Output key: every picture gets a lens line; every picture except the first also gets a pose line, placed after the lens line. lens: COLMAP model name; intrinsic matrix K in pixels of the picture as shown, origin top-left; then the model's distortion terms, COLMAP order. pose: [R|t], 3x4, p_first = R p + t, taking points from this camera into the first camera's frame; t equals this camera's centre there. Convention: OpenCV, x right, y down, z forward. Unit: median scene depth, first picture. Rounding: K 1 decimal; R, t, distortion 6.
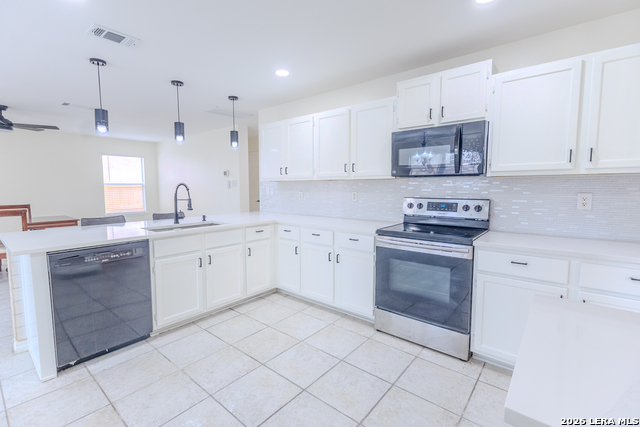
lens RADIAL K [[293.5, 0, 320.0], [0, 293.5, 213.5], [0, 0, 1]] dist [0.001169, -0.000149]
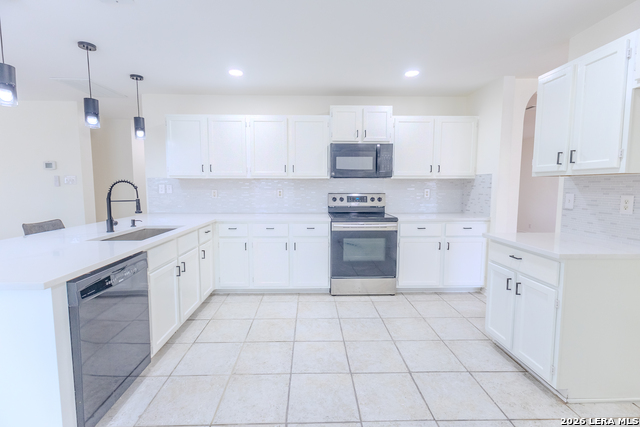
lens RADIAL K [[293.5, 0, 320.0], [0, 293.5, 213.5], [0, 0, 1]] dist [0.001169, -0.000149]
pose [[0.743668, -0.062294, 0.665640, -0.671320], [0.057880, 0.997910, 0.028725, -0.005272], [-0.666038, 0.017165, 0.745720, 0.061448]]
